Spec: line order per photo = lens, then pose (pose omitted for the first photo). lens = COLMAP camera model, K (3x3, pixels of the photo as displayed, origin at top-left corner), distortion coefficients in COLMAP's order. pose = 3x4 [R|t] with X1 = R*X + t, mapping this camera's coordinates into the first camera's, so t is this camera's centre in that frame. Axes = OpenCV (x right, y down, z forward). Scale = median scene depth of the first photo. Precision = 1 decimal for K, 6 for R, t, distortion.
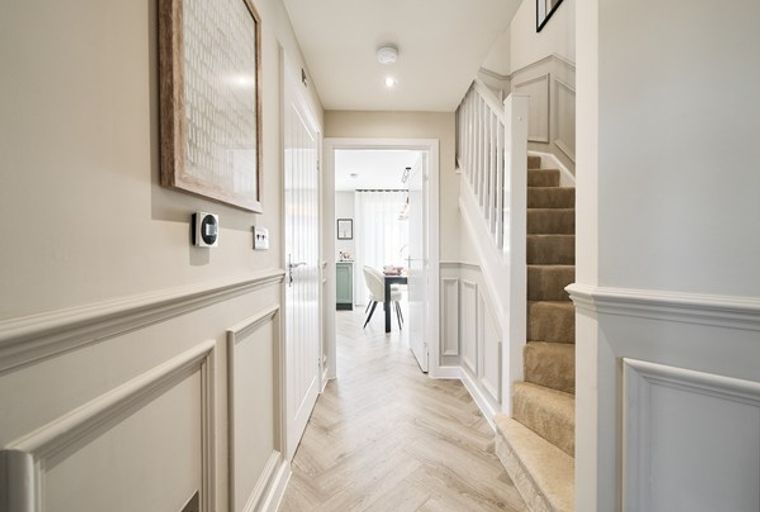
lens RADIAL K [[297.9, 0, 377.9], [0, 297.9, 255.0], [0, 0, 1]] dist [0.001966, 0.000063]
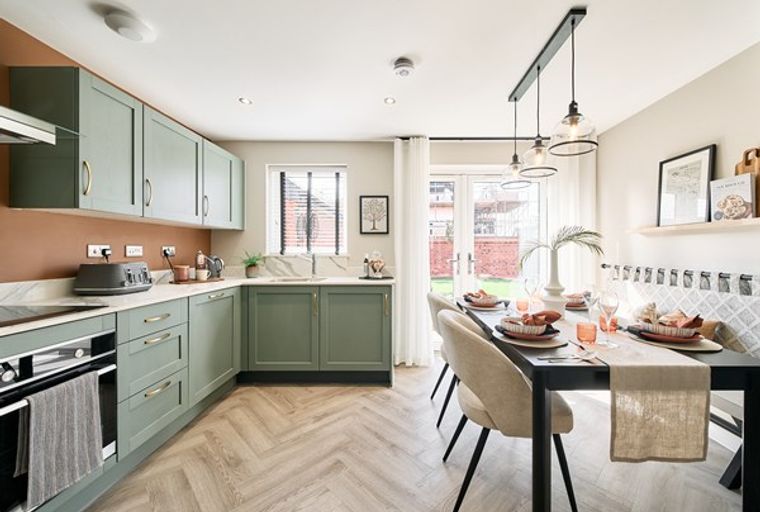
lens RADIAL K [[297.9, 0, 381.8], [0, 297.9, 251.7], [0, 0, 1]] dist [0.001966, 0.000063]
pose [[0.998154, 0.001582, -0.060721, -0.067438], [-0.001966, 0.999978, -0.006271, -0.020360], [0.060710, 0.006379, 0.998135, 0.499785]]
